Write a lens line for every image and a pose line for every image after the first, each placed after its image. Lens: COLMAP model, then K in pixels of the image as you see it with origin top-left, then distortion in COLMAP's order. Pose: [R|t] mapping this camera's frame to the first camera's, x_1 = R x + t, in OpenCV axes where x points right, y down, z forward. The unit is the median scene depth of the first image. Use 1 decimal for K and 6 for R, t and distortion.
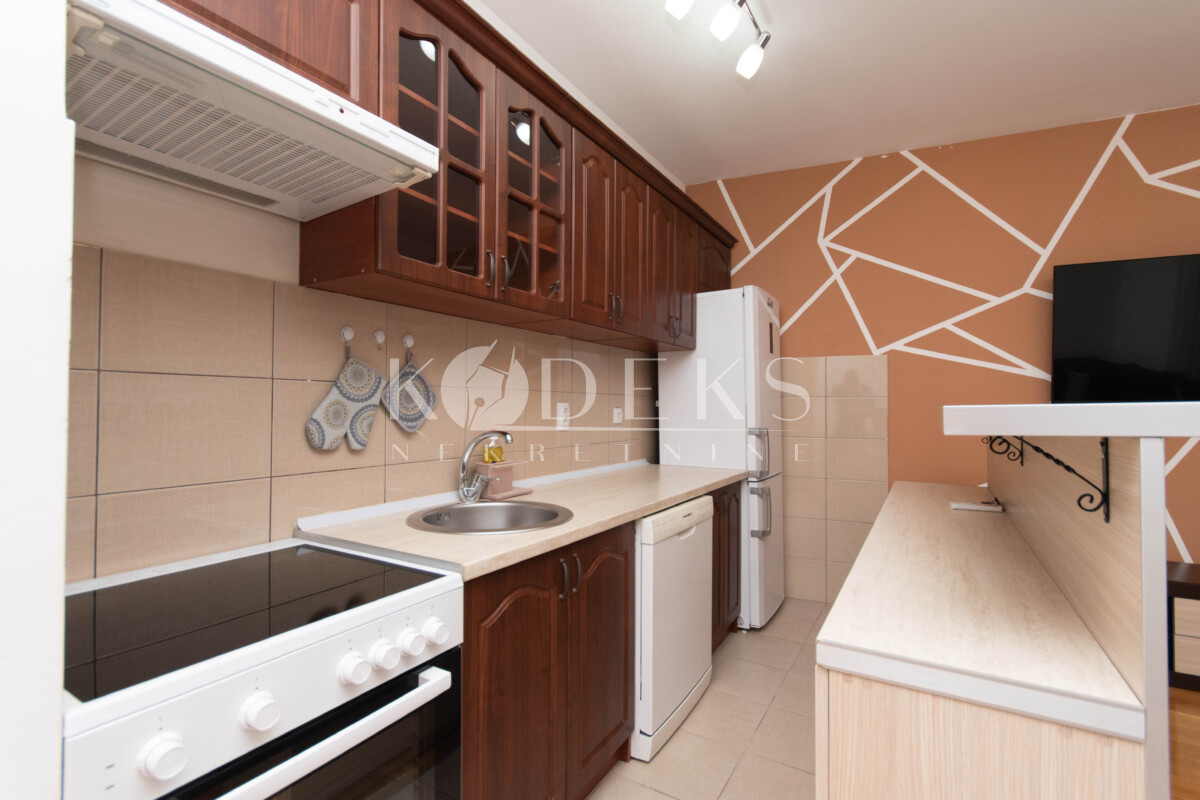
lens RADIAL K [[527.5, 0, 601.5], [0, 527.5, 397.6], [0, 0, 1]] dist [0.001076, -0.000502]
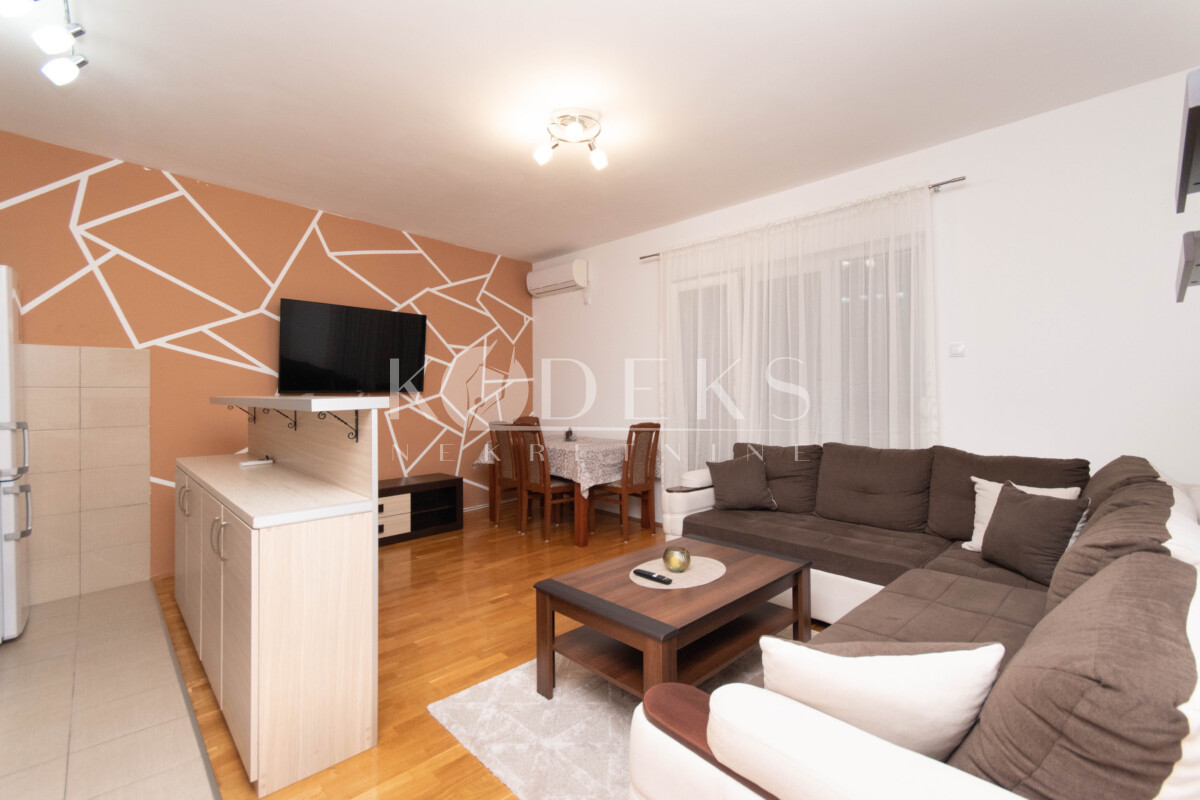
lens RADIAL K [[527.5, 0, 601.5], [0, 527.5, 397.6], [0, 0, 1]] dist [0.001076, -0.000502]
pose [[0.247504, -0.016821, 0.968741, -0.301847], [-0.010287, 0.999747, 0.019988, -0.012381], [-0.968832, -0.014912, 0.247268, -0.196797]]
